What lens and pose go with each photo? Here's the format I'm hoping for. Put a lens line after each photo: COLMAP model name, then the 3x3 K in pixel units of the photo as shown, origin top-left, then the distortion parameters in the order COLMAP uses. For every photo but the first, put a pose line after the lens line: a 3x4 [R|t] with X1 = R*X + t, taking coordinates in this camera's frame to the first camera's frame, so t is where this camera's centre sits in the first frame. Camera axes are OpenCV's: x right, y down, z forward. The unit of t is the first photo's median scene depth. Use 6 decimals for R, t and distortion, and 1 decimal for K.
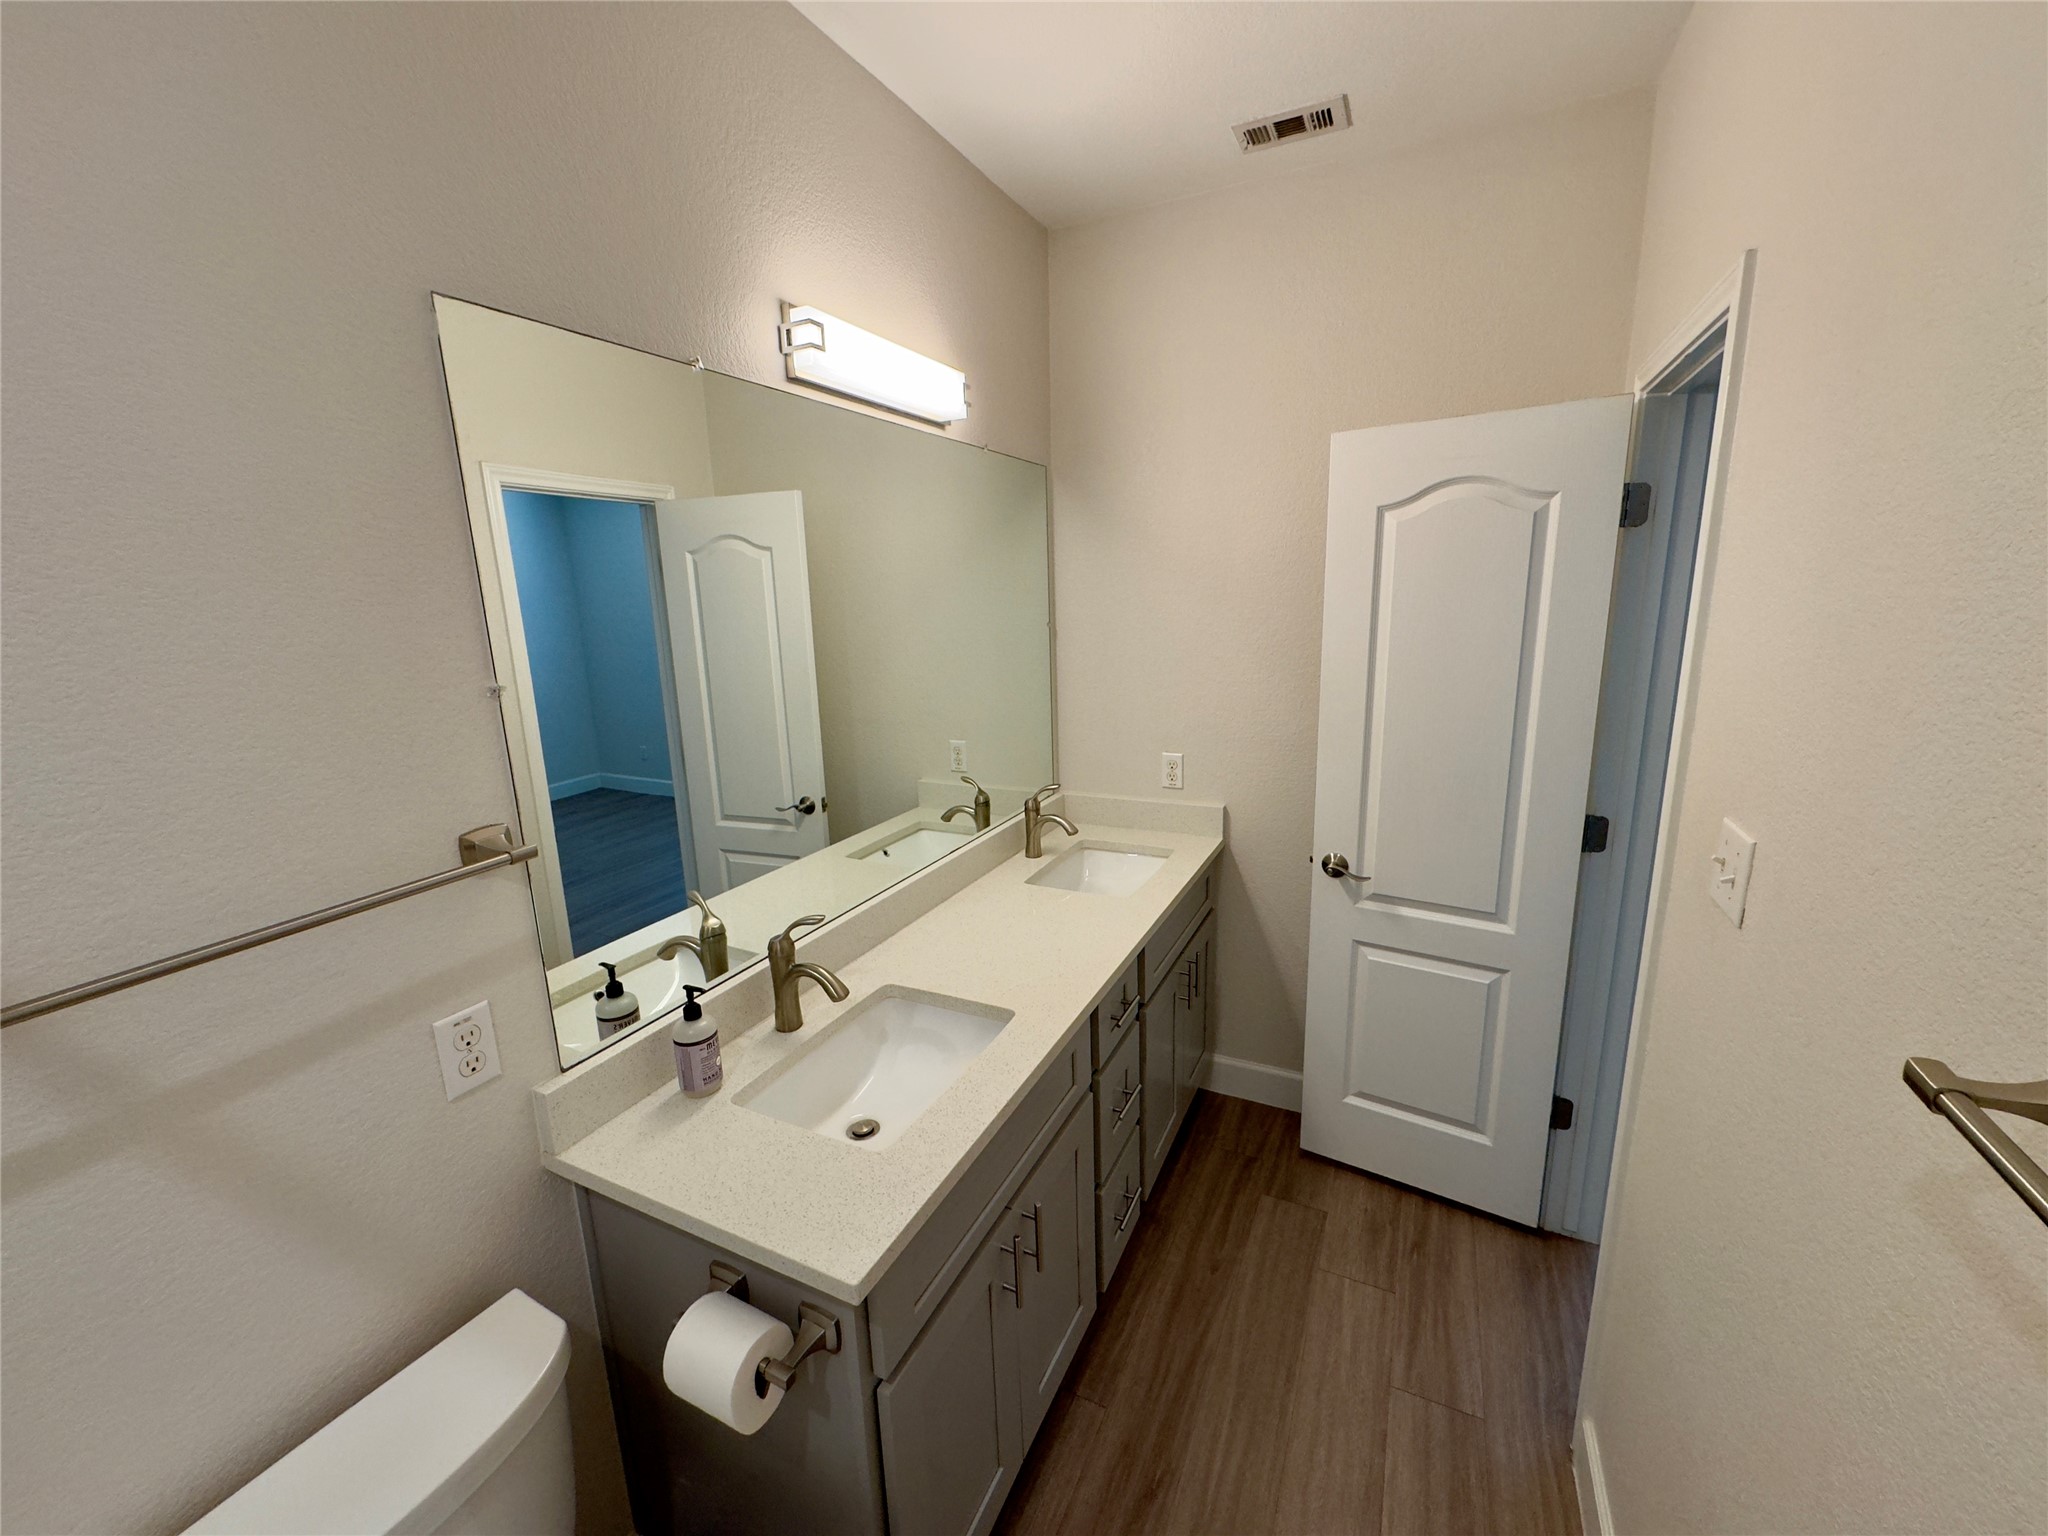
lens RADIAL K [[816.3, 0, 1023.2], [0, 816.3, 773.9], [0, 0, 1]] dist [-0.000637, 0.000088]
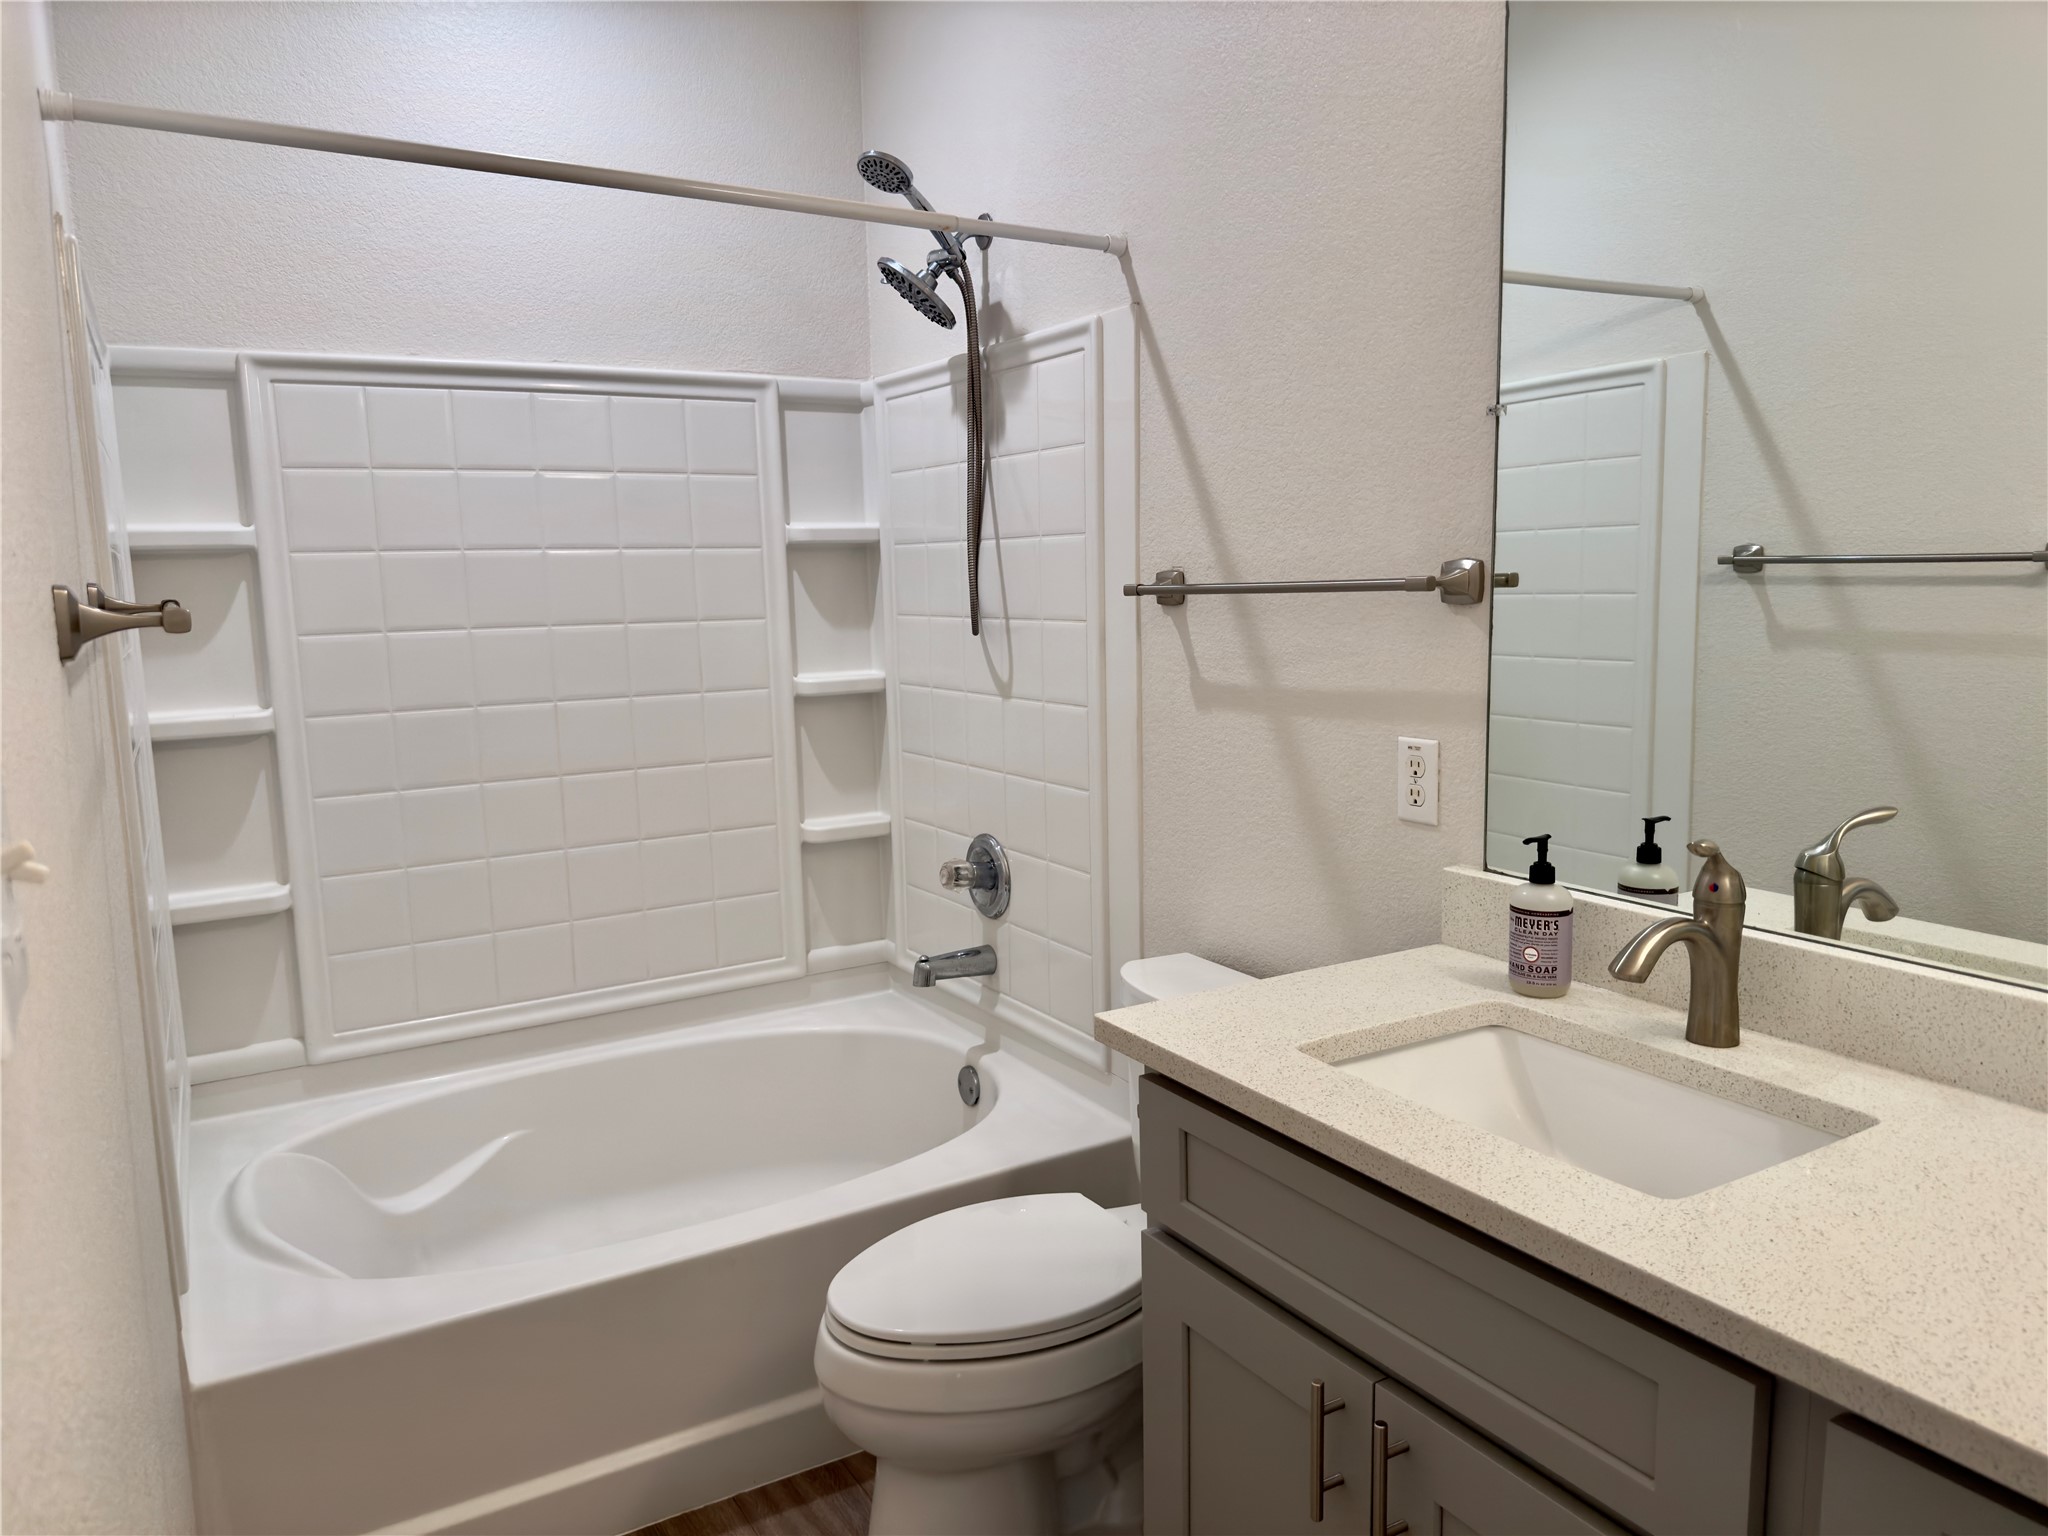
lens RADIAL K [[1427.8, 0, 1028.7], [0, 1427.8, 775.1], [0, 0, 1]] dist [0.001445, -0.078113]
pose [[-0.540990, 0.161249, -0.825427, 1.010515], [-0.140680, 0.950270, 0.277840, -0.083094], [0.829180, 0.266430, -0.491402, 1.470688]]
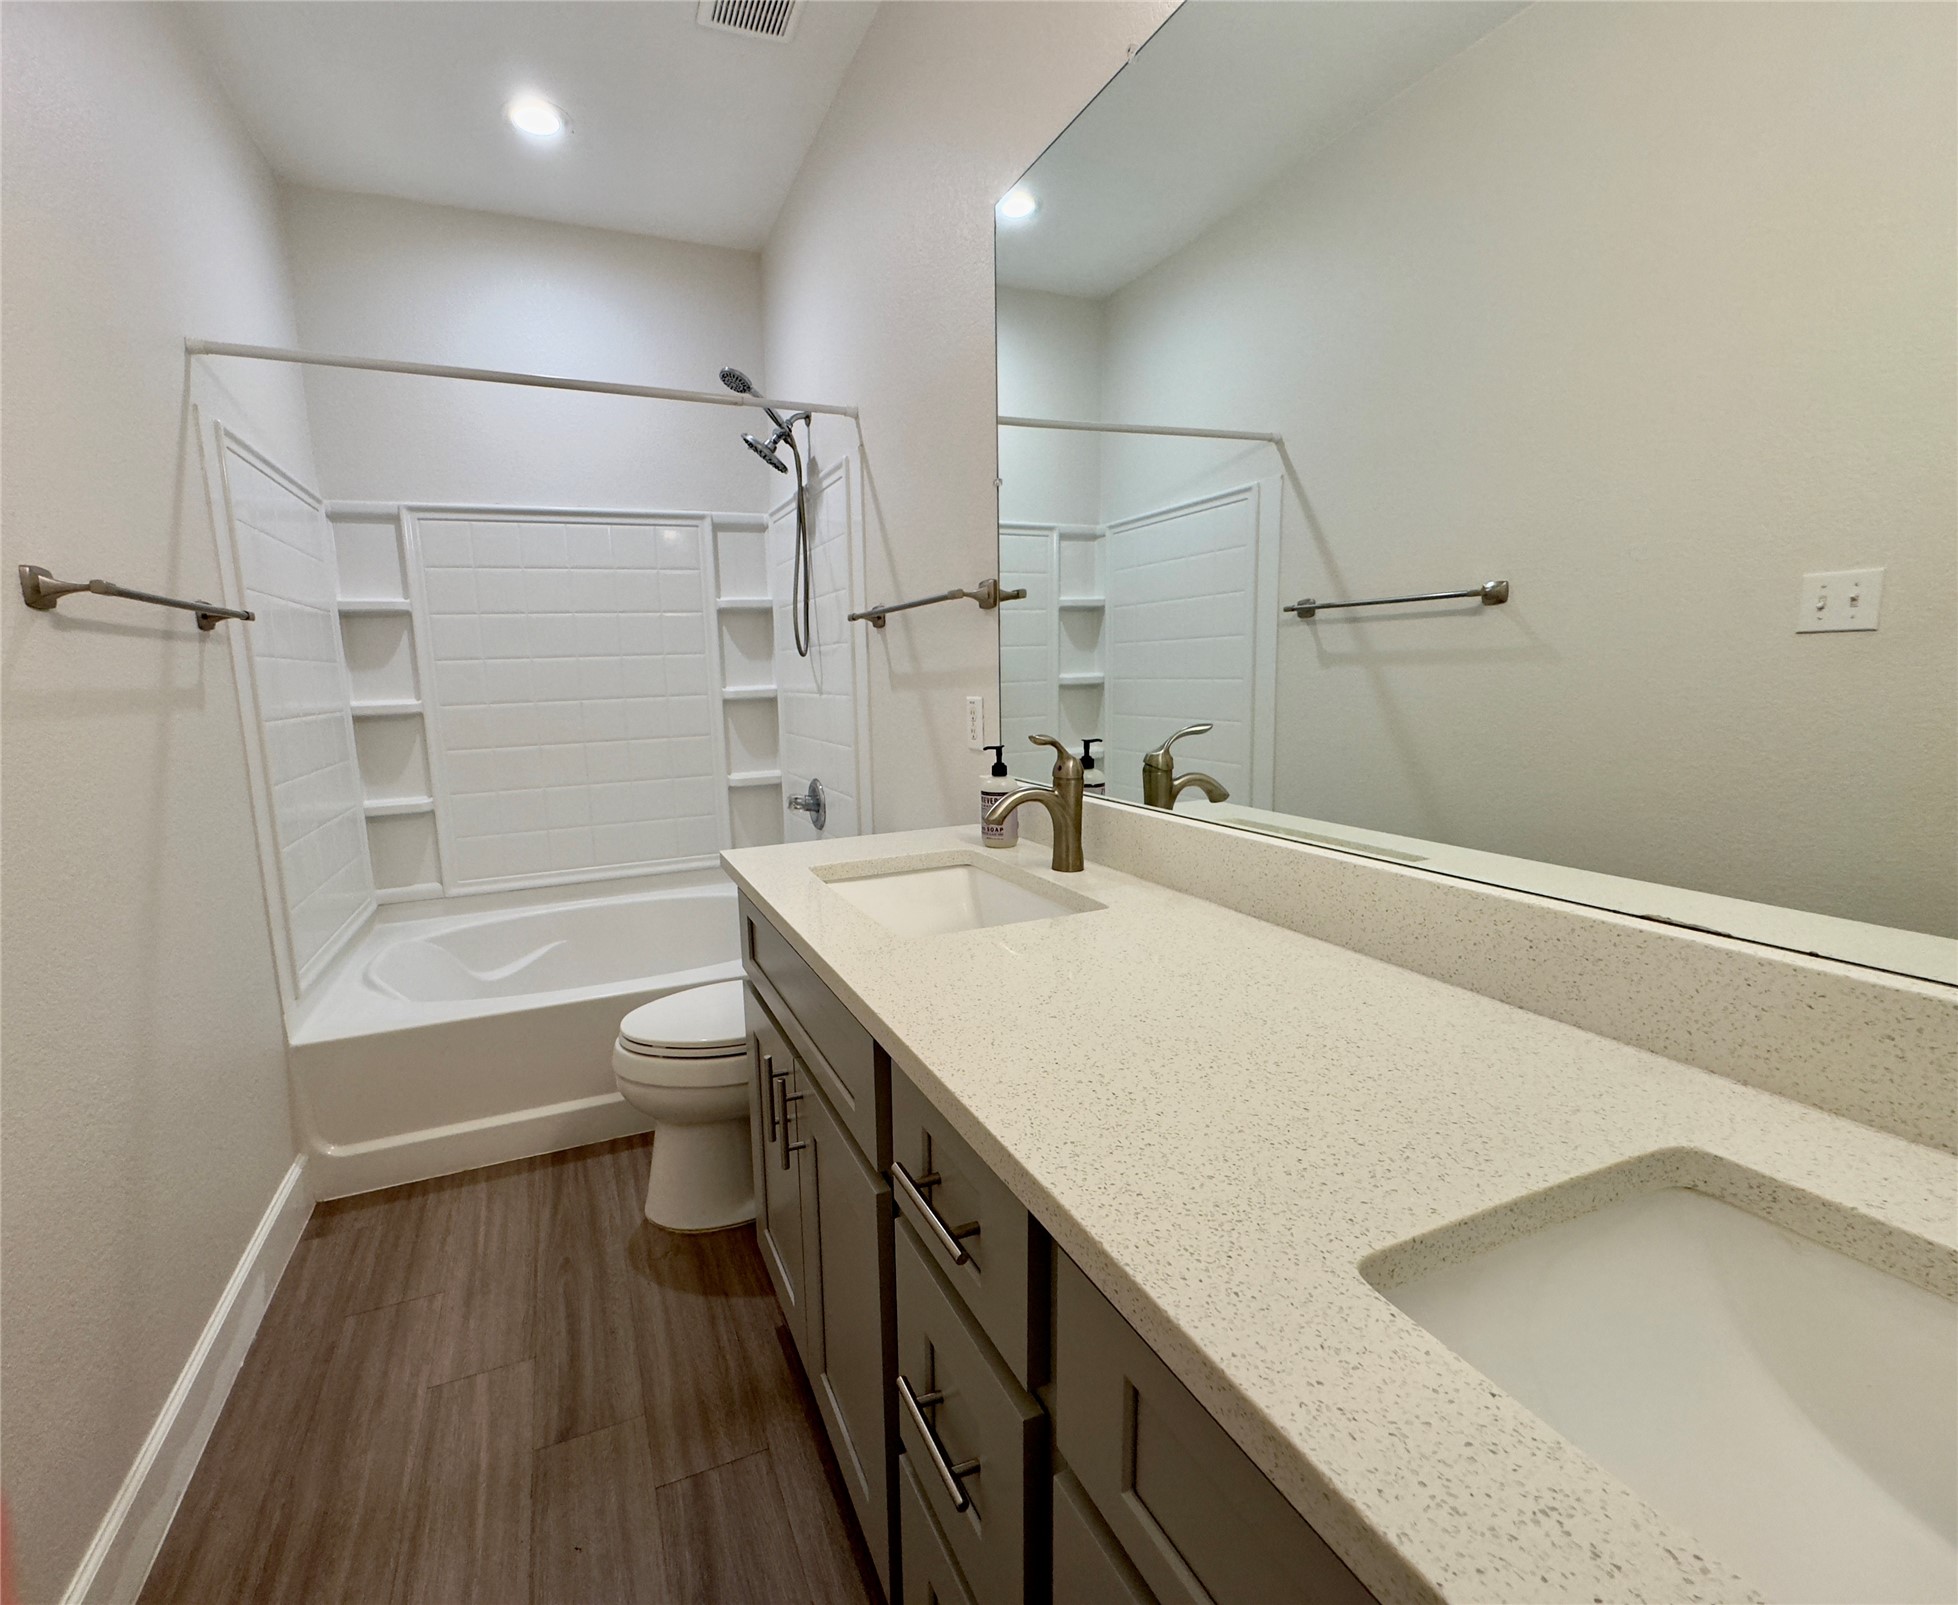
lens RADIAL K [[857.8, 0, 976.8], [0, 857.8, 827.1], [0, 0, 1]] dist [-0.053197, 0.000131]
pose [[-0.664322, 0.165867, -0.728811, 0.564469], [-0.113555, 0.941352, 0.317745, -0.000032], [0.738771, 0.293845, -0.606525, 2.083850]]
